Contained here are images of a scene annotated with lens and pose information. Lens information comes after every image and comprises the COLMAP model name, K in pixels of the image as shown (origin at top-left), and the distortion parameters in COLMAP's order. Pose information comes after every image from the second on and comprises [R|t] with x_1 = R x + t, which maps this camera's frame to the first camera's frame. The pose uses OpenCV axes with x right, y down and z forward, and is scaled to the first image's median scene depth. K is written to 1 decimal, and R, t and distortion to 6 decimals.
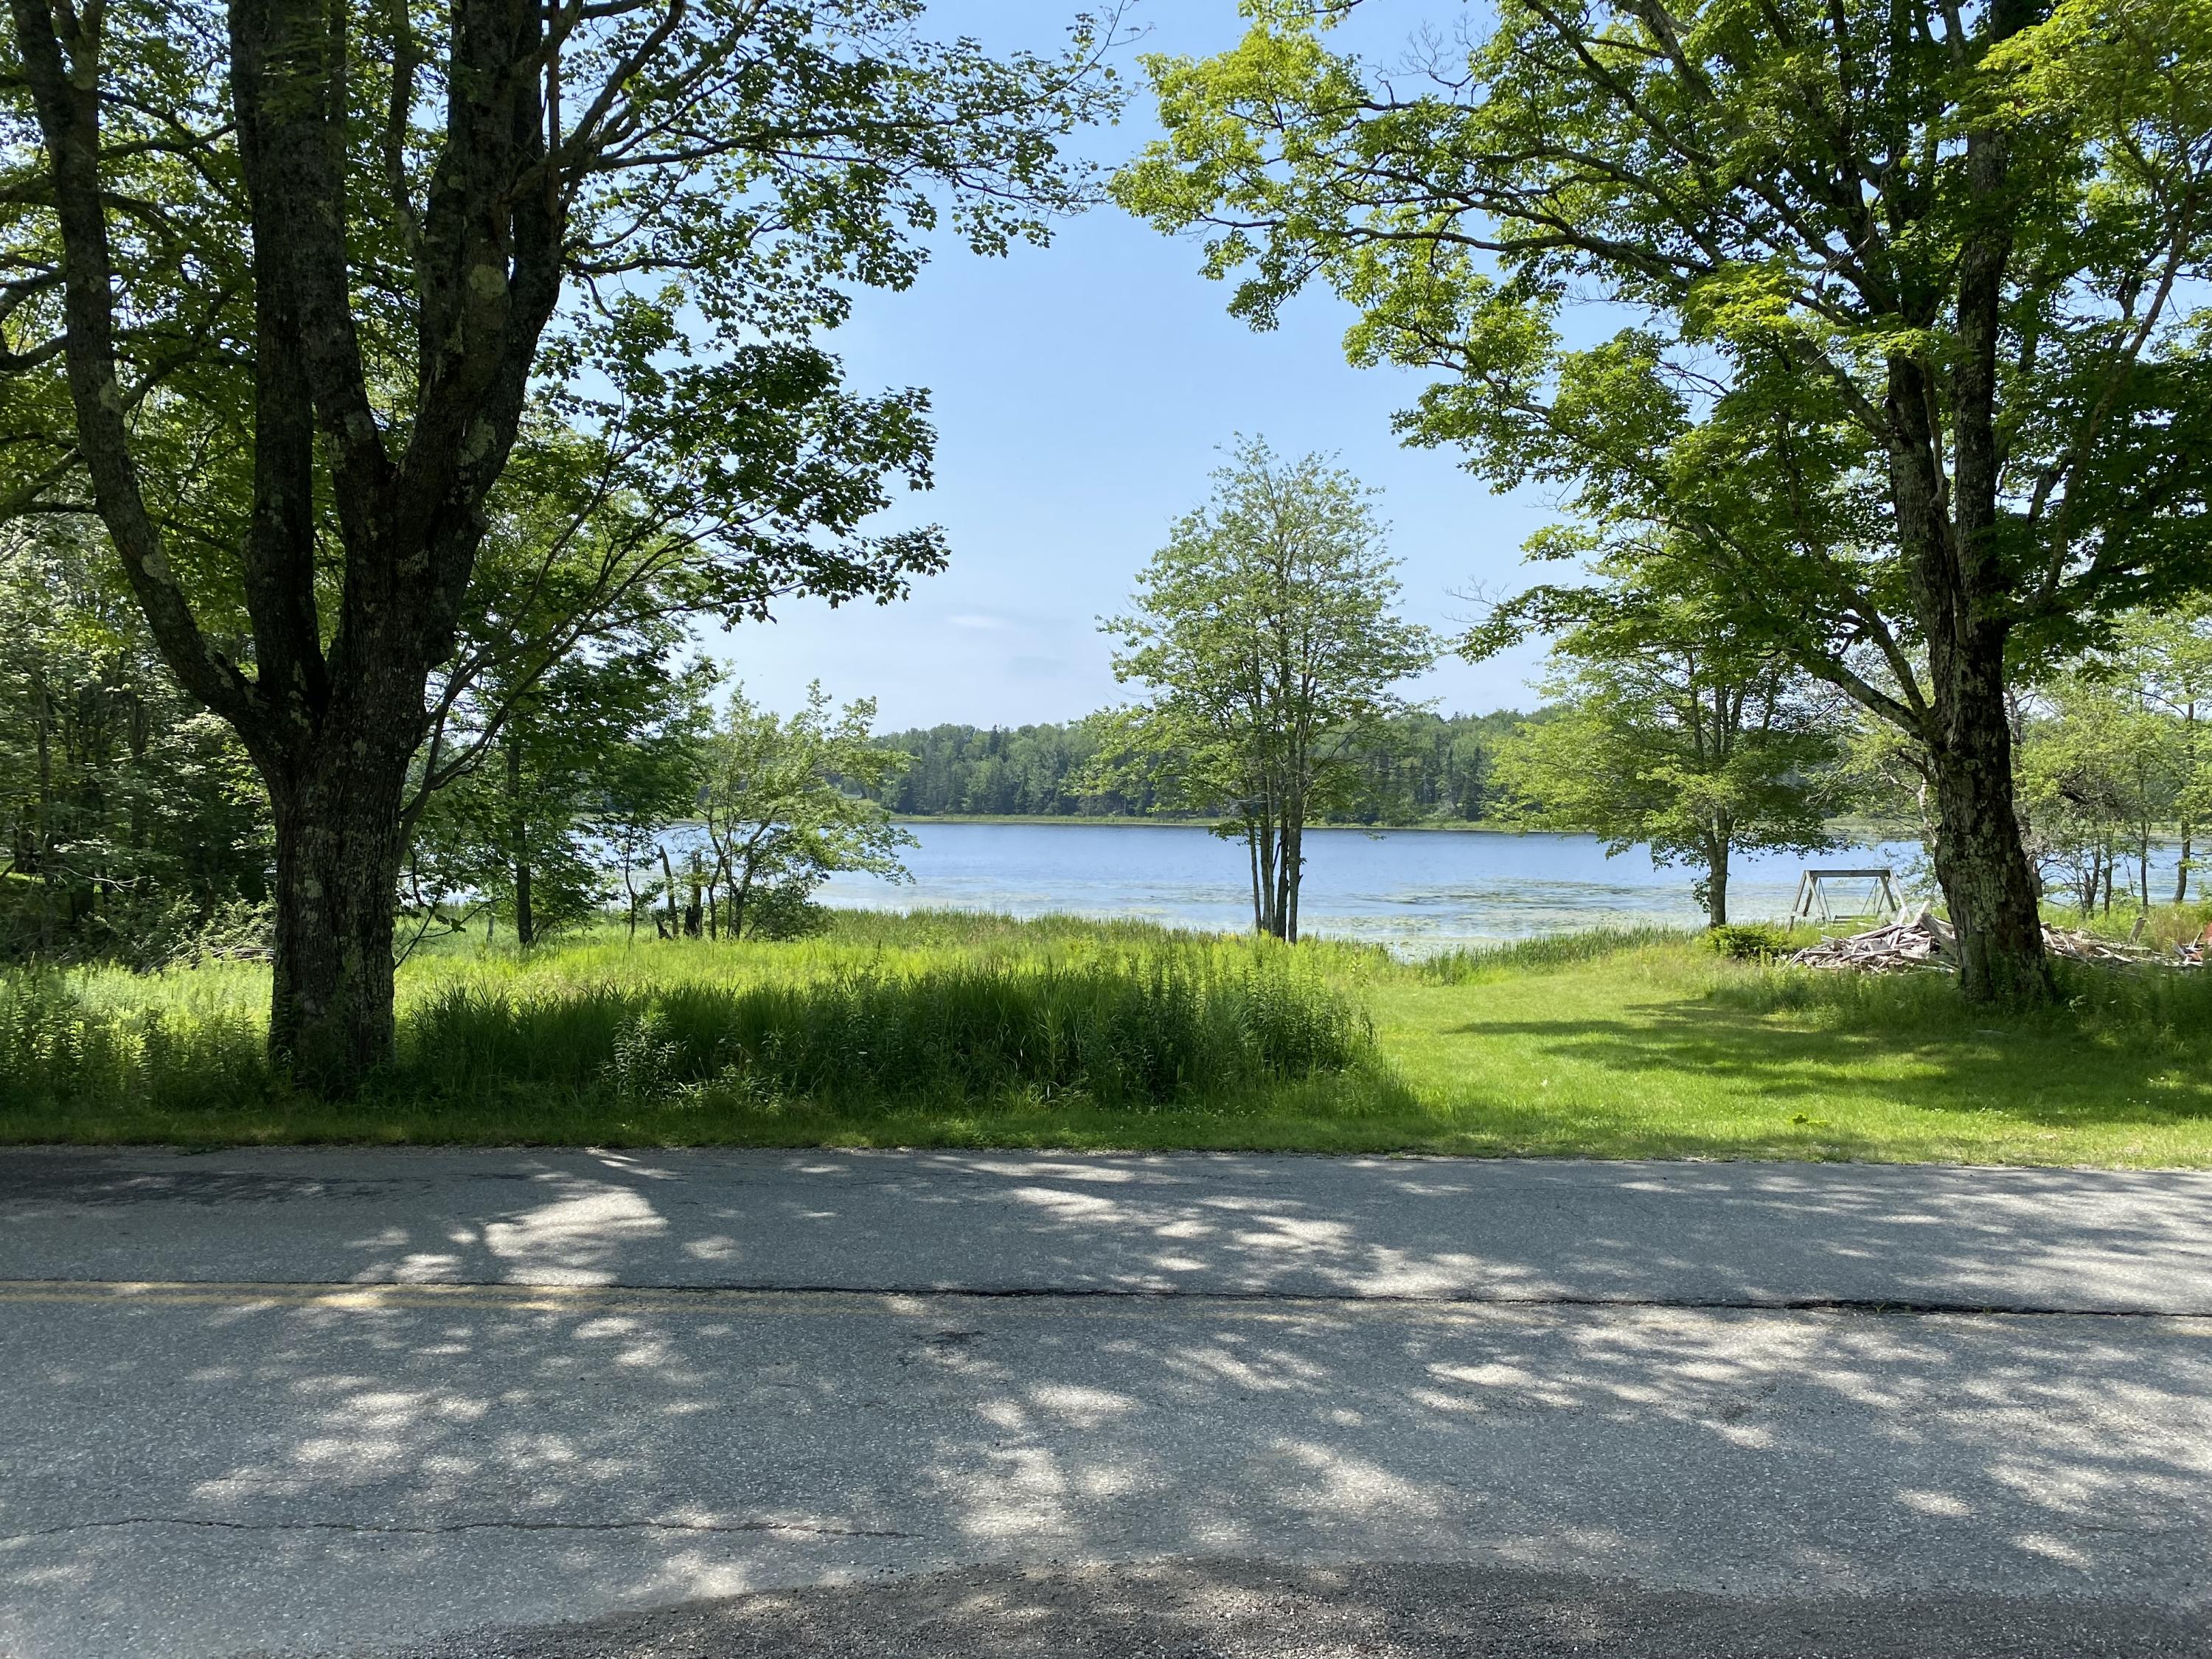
lens RADIAL K [[1704.4, 0, 1120.2], [0, 1704.4, 832.8], [0, 0, 1]] dist [0.026770, -0.031115]
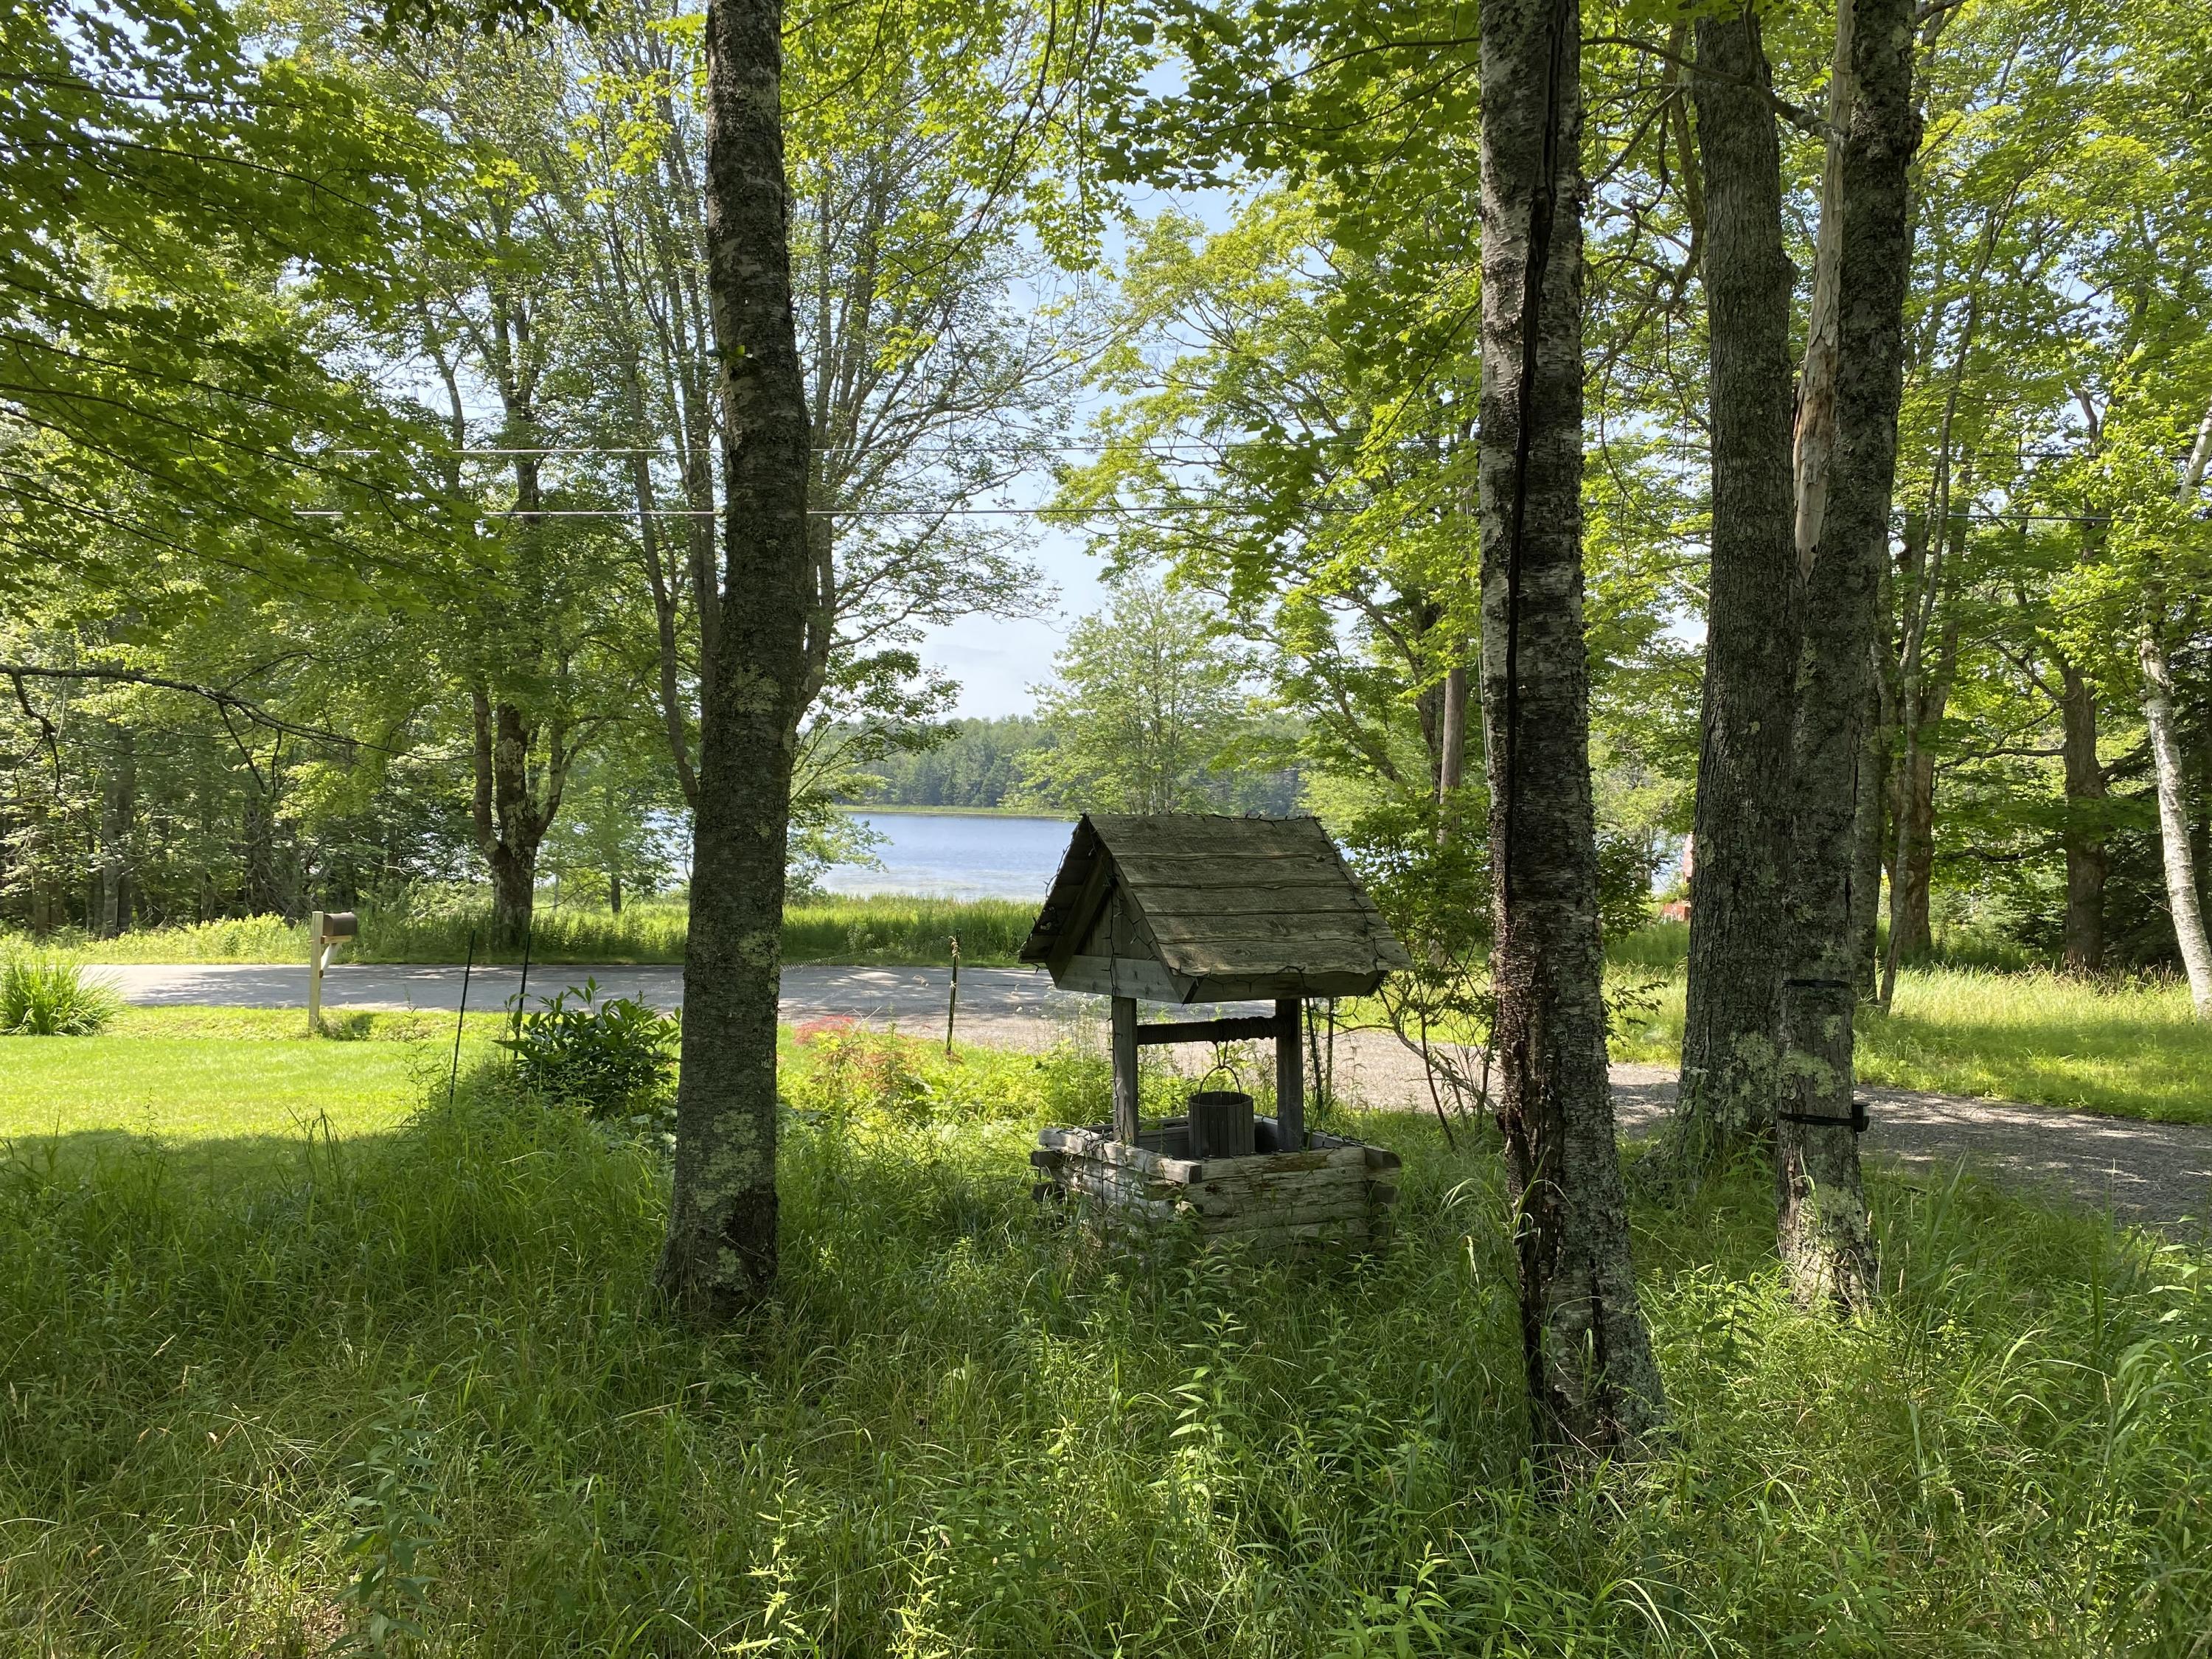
lens RADIAL K [[1704.4, 0, 1106.5], [0, 1704.4, 831.9], [0, 0, 1]] dist [0.026770, -0.031115]
pose [[0.999288, 0.009606, 0.036478, 0.004450], [-0.009824, 0.999935, 0.005785, -0.021610], [-0.036420, -0.006140, 0.999318, -0.616238]]
